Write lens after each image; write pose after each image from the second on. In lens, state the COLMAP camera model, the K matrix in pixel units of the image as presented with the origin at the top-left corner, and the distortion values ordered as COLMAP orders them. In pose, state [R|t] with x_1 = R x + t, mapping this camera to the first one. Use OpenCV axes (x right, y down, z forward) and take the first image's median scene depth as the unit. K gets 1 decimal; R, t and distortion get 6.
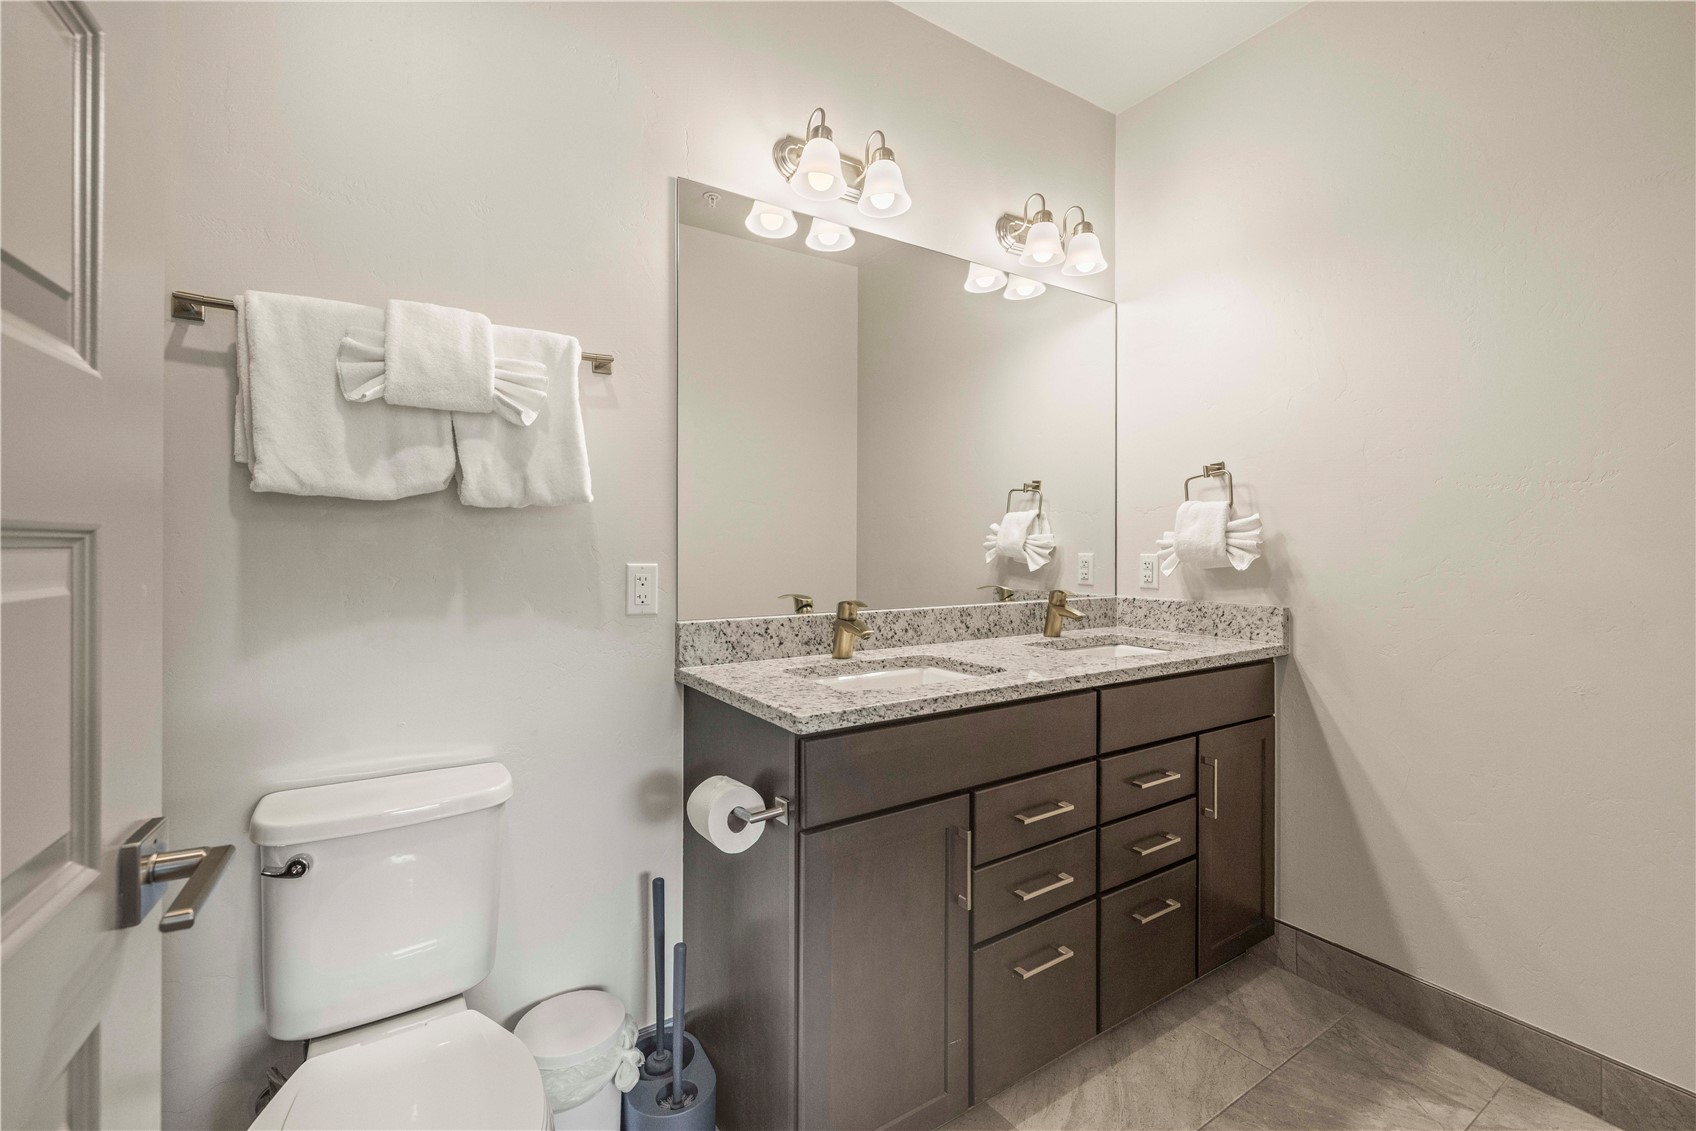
lens RADIAL K [[728.9, 0, 845.9], [0, 728.9, 554.3], [0, 0, 1]] dist [0.002354, -0.000534]
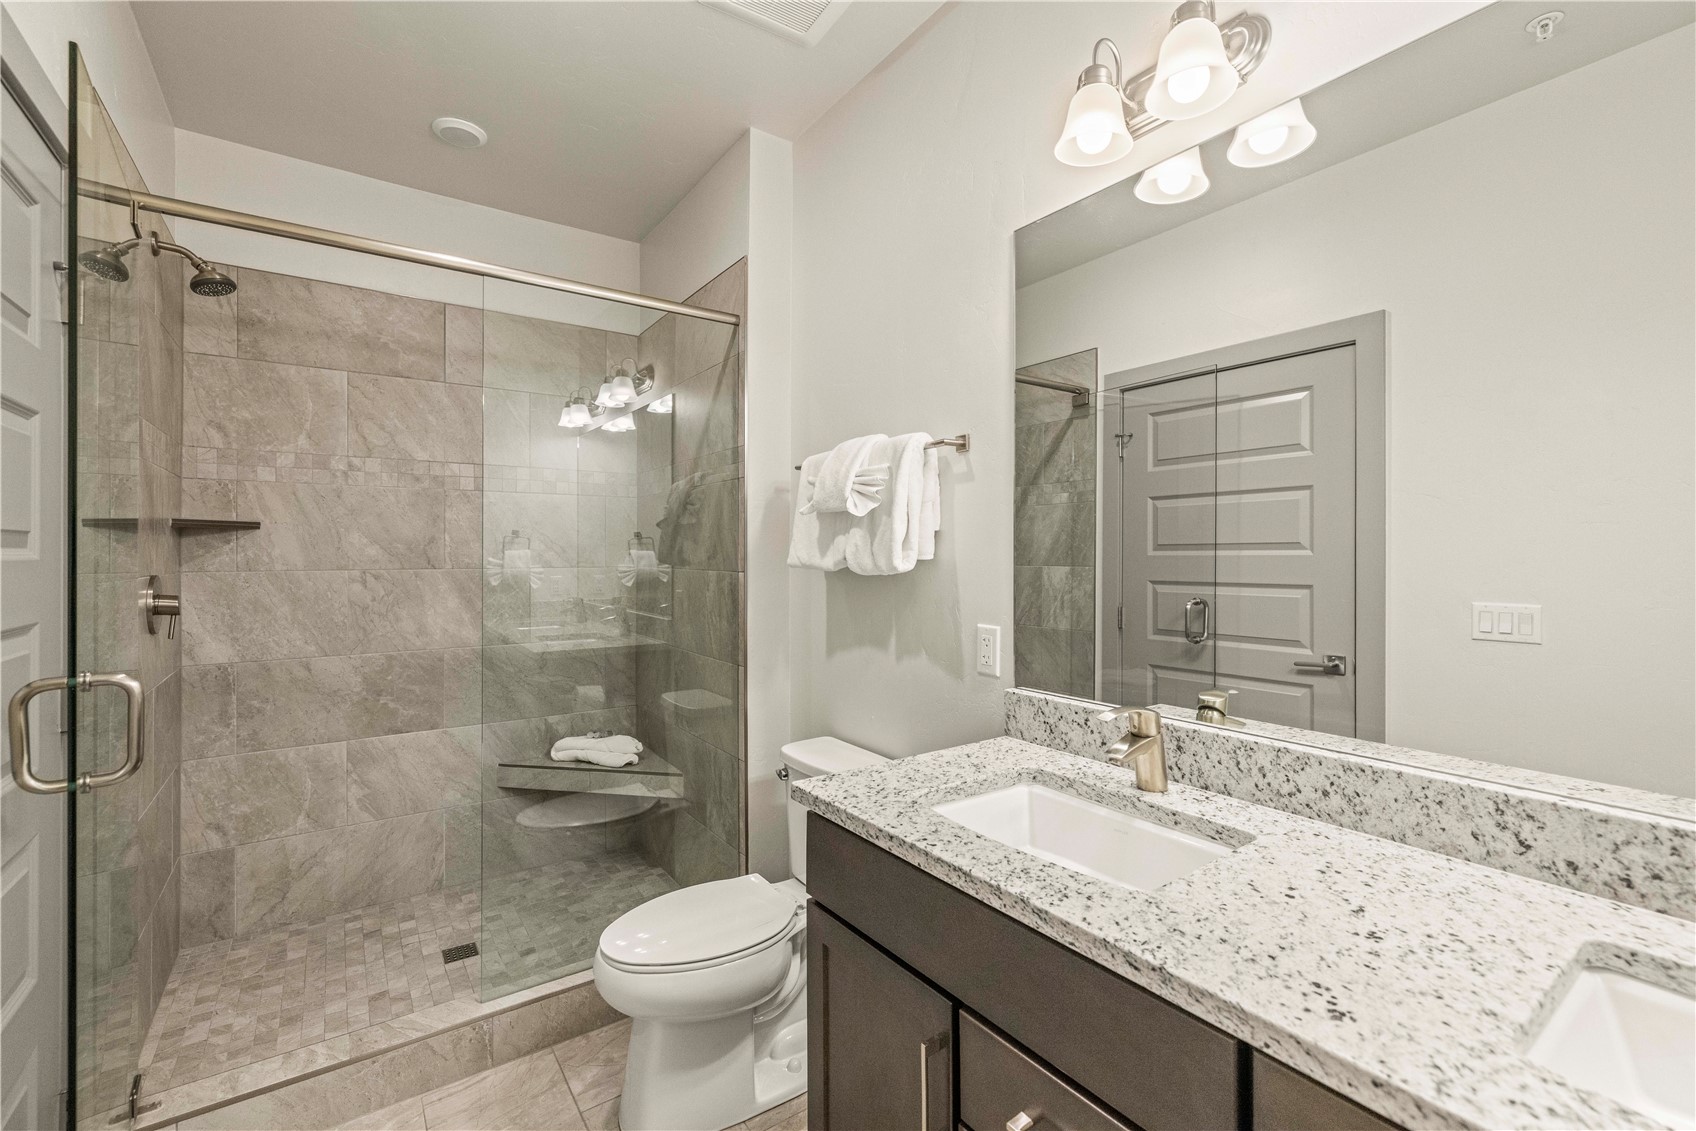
lens RADIAL K [[728.9, 0, 847.3], [0, 728.9, 559.0], [0, 0, 1]] dist [0.002354, -0.000534]
pose [[0.031145, 0.007001, -0.999490, 0.714078], [-0.005664, 0.999961, 0.006828, -0.083191], [0.999499, 0.005448, 0.031183, 0.728736]]
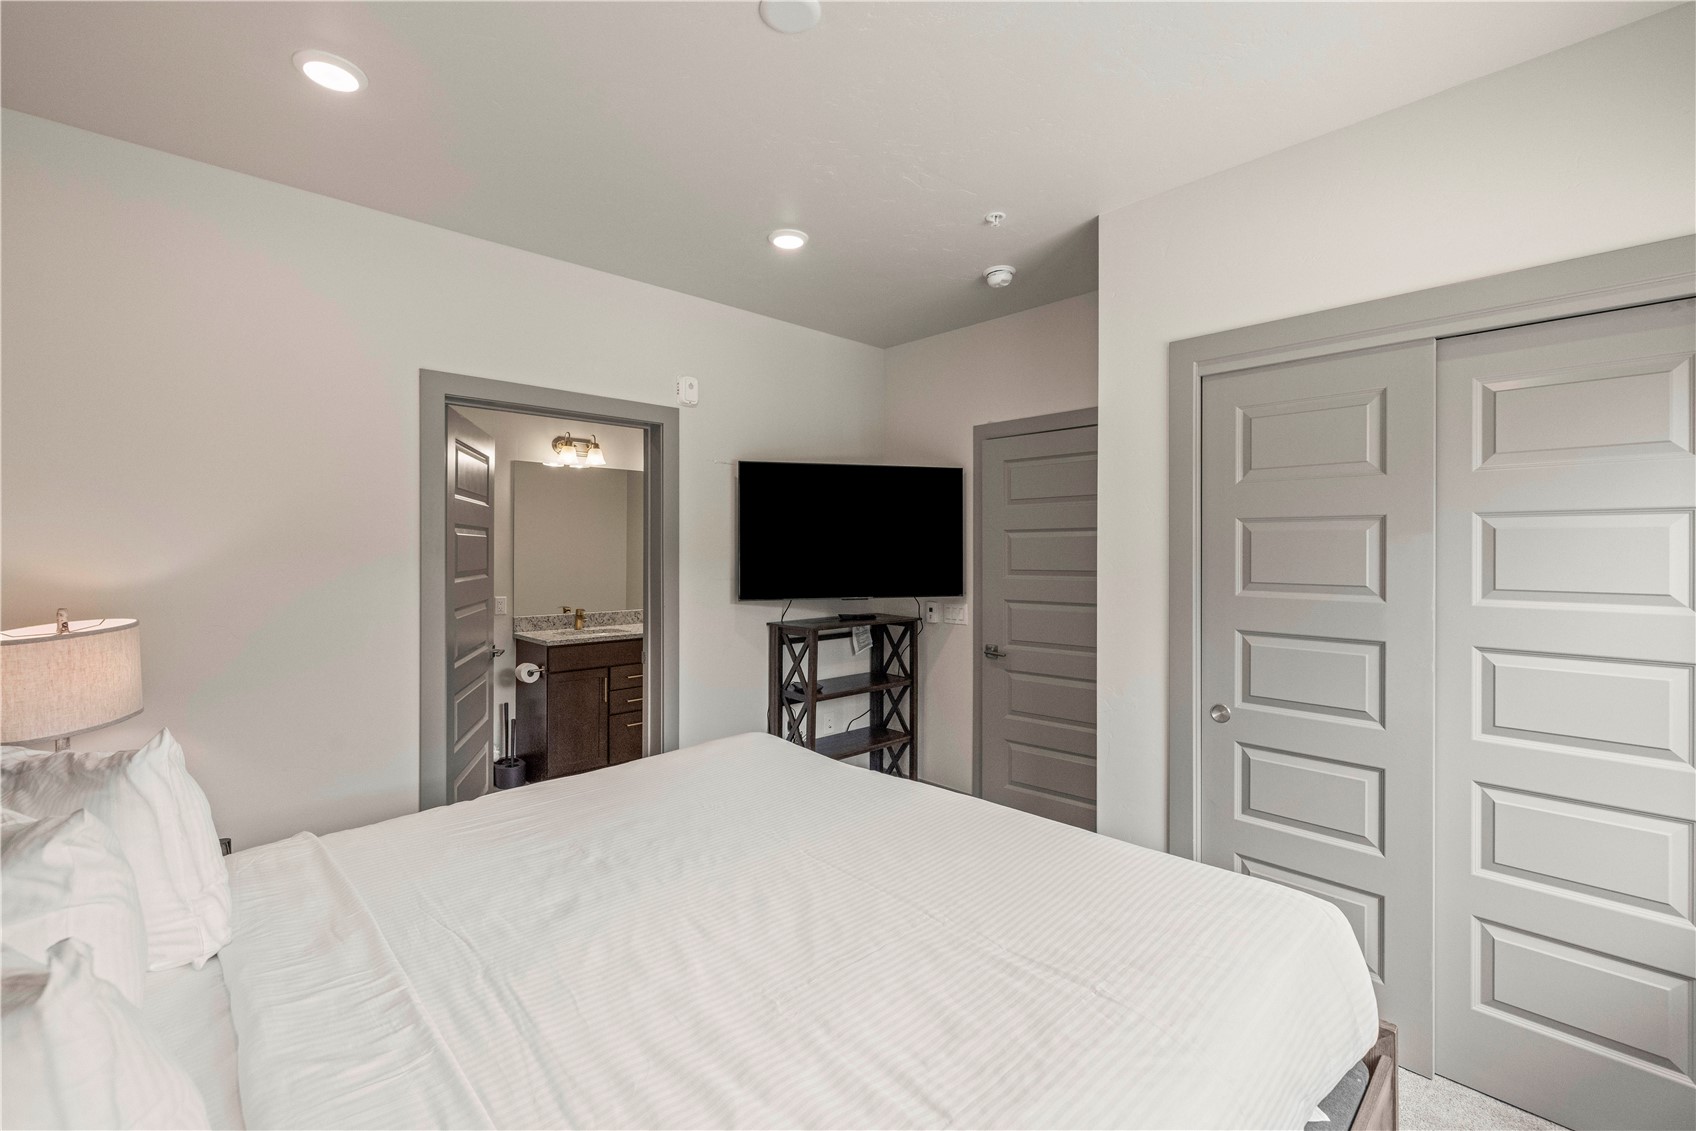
lens RADIAL K [[728.9, 0, 848.7], [0, 728.9, 558.0], [0, 0, 1]] dist [0.002354, -0.000534]
pose [[0.982481, 0.005380, 0.186285, 0.516010], [-0.006894, 0.999948, 0.007481, -0.165705], [-0.186235, -0.008634, 0.982467, -2.017755]]
